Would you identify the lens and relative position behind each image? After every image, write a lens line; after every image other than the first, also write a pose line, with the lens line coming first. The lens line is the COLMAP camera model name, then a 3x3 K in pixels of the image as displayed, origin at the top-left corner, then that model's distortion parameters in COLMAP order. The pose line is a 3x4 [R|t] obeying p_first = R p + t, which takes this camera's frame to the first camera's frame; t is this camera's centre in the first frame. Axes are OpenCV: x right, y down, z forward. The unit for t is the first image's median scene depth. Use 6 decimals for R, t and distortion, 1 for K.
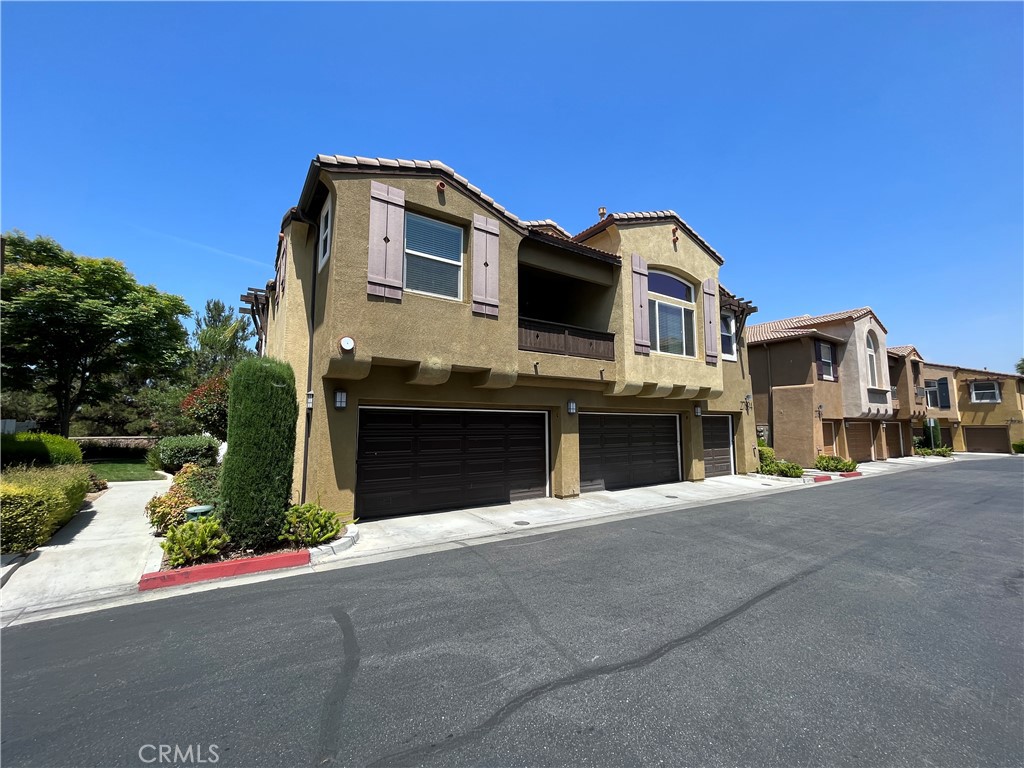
lens RADIAL K [[413.6, 0, 507.5], [0, 413.6, 383.2], [0, 0, 1]] dist [-0.002840, -0.000336]
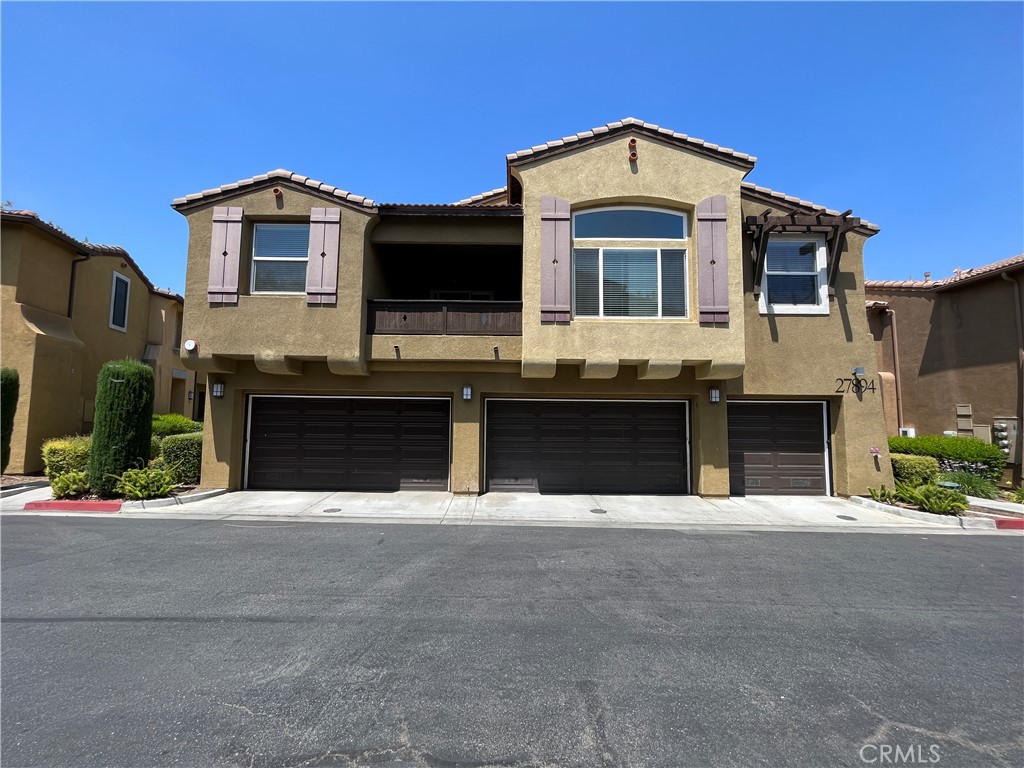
lens RADIAL K [[413.6, 0, 507.5], [0, 413.6, 383.2], [0, 0, 1]] dist [-0.002840, -0.000336]
pose [[0.833171, -0.030047, -0.552199, 0.764171], [0.044871, 0.998904, 0.013349, 0.031812], [0.551192, -0.035900, 0.833606, 0.337027]]
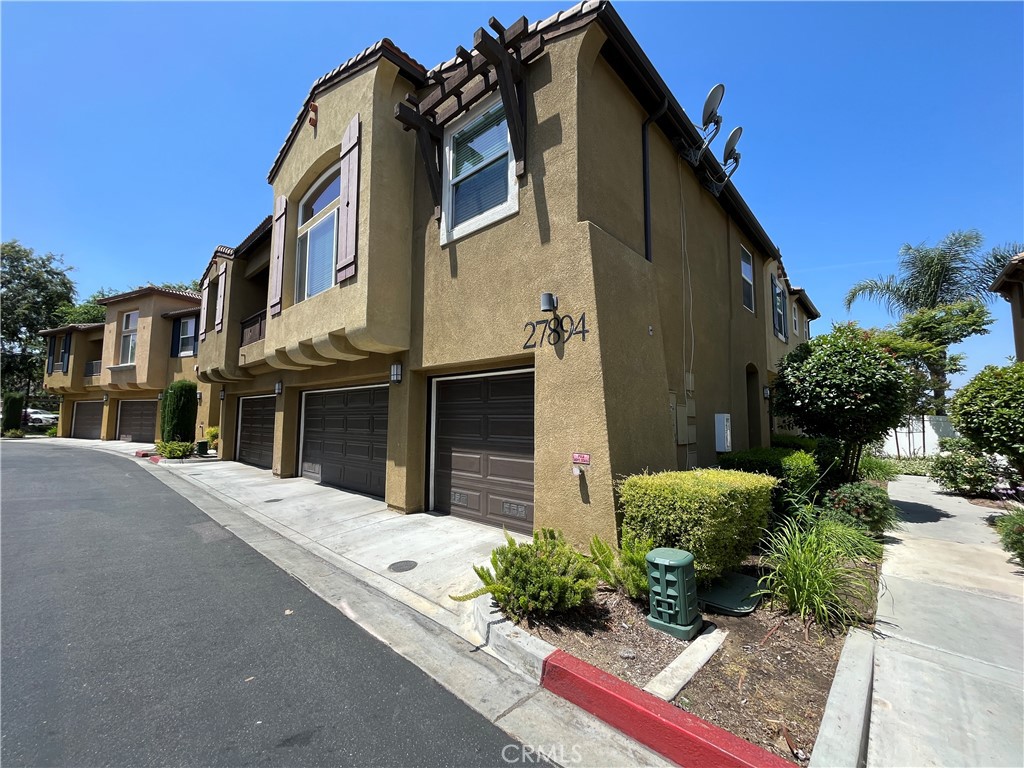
lens RADIAL K [[413.6, 0, 507.5], [0, 413.6, 383.2], [0, 0, 1]] dist [-0.002840, -0.000336]
pose [[0.232534, -0.081213, -0.969192, 1.362972], [0.091703, 0.993899, -0.061282, 0.172465], [0.968256, -0.074627, 0.238562, 1.396186]]
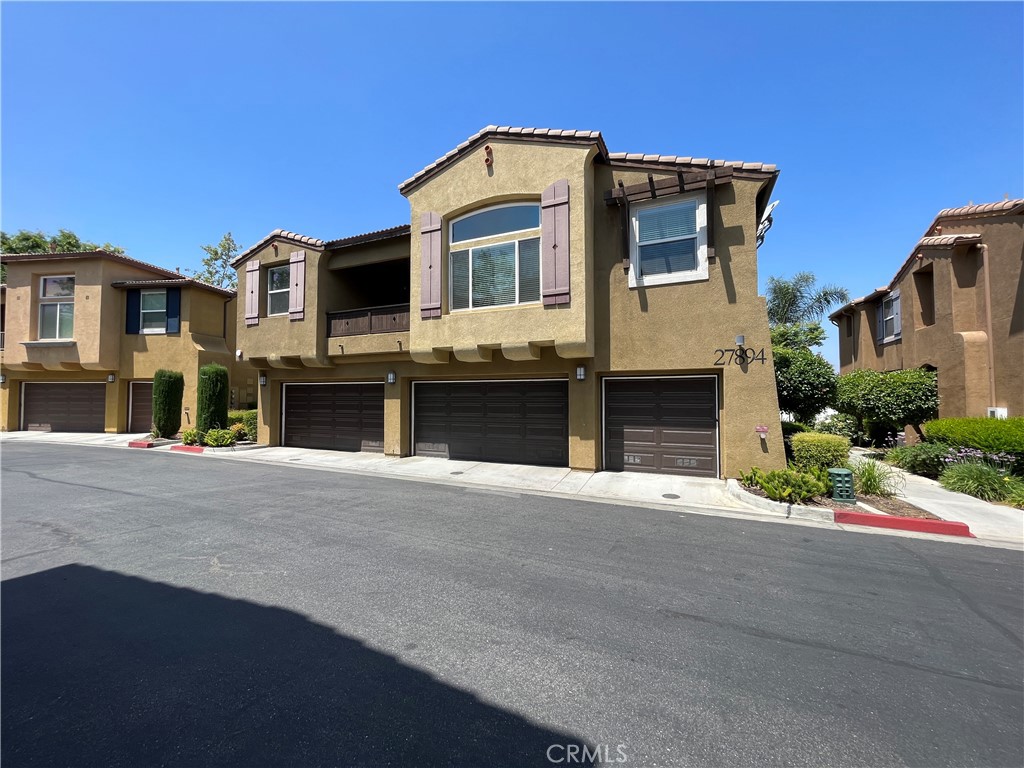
lens RADIAL K [[413.6, 0, 507.5], [0, 413.6, 383.2], [0, 0, 1]] dist [-0.002840, -0.000336]
pose [[0.527024, -0.026603, -0.849434, 1.373351], [0.086144, 0.996034, 0.022253, 0.080858], [0.845473, -0.084902, 0.527225, 0.718920]]
